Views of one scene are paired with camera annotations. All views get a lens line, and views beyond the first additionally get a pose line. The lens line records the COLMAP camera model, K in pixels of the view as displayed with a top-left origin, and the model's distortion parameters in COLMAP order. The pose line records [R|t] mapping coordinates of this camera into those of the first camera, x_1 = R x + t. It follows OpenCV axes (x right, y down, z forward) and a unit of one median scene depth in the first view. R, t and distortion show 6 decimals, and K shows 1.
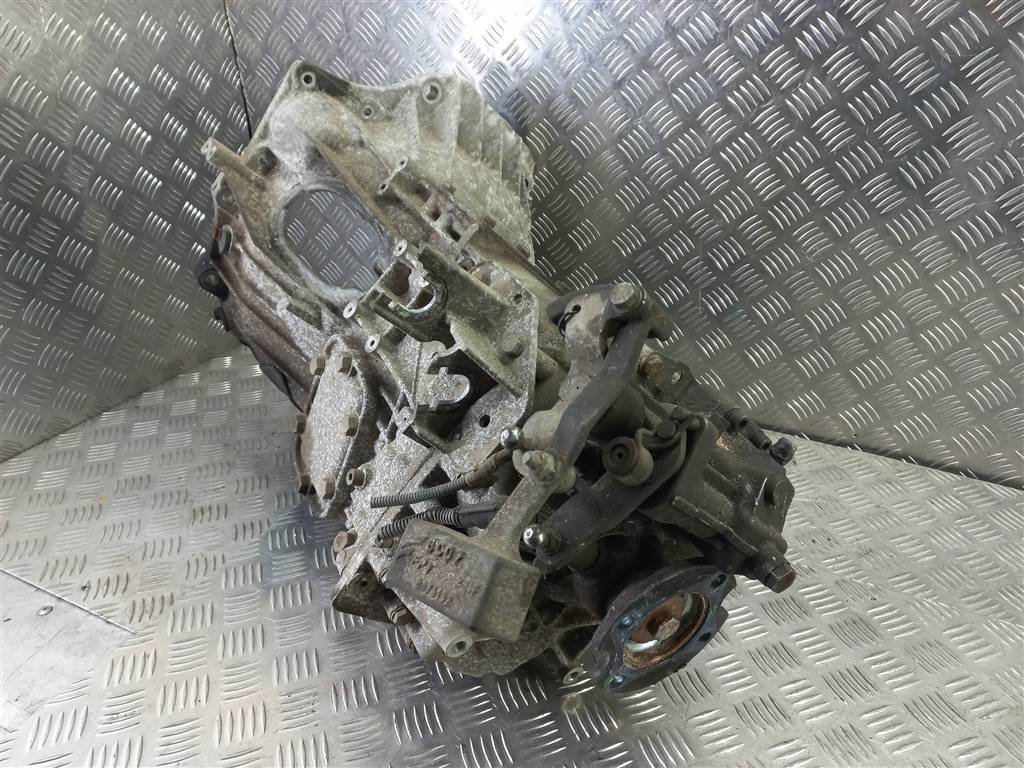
lens RADIAL K [[698.9, 0, 519.4], [0, 698.9, 386.1], [0, 0, 1]] dist [0.056283, -0.000545]
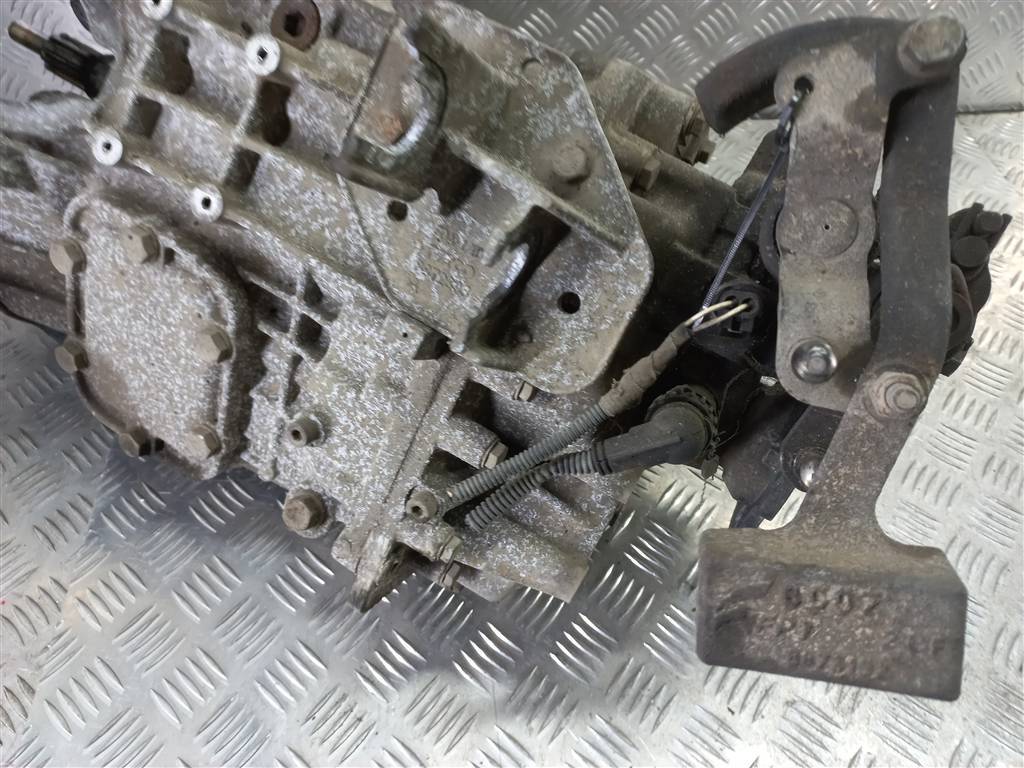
lens RADIAL K [[725.5, 0, 512.0], [0, 725.5, 384.0], [0, 0, 1]] dist [0.041110, -0.006984]
pose [[0.859004, -0.392223, 0.329048, -0.226322], [0.231944, 0.871113, 0.432855, -0.119975], [-0.456414, -0.295504, 0.839264, 0.323225]]
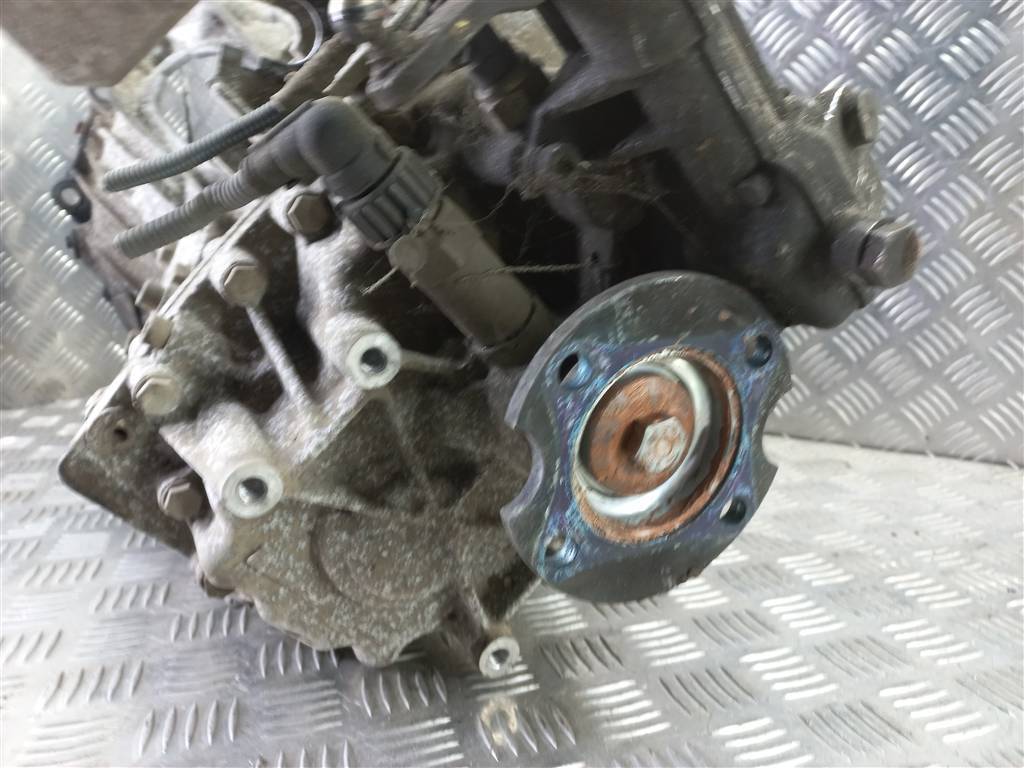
lens RADIAL K [[725.5, 0, 512.0], [0, 725.5, 384.0], [0, 0, 1]] dist [0.041110, -0.006984]
pose [[0.999600, 0.027094, -0.008165, 0.074595], [-0.028296, 0.954155, -0.297973, 0.327227], [-0.000282, 0.298085, 0.954539, 0.346775]]
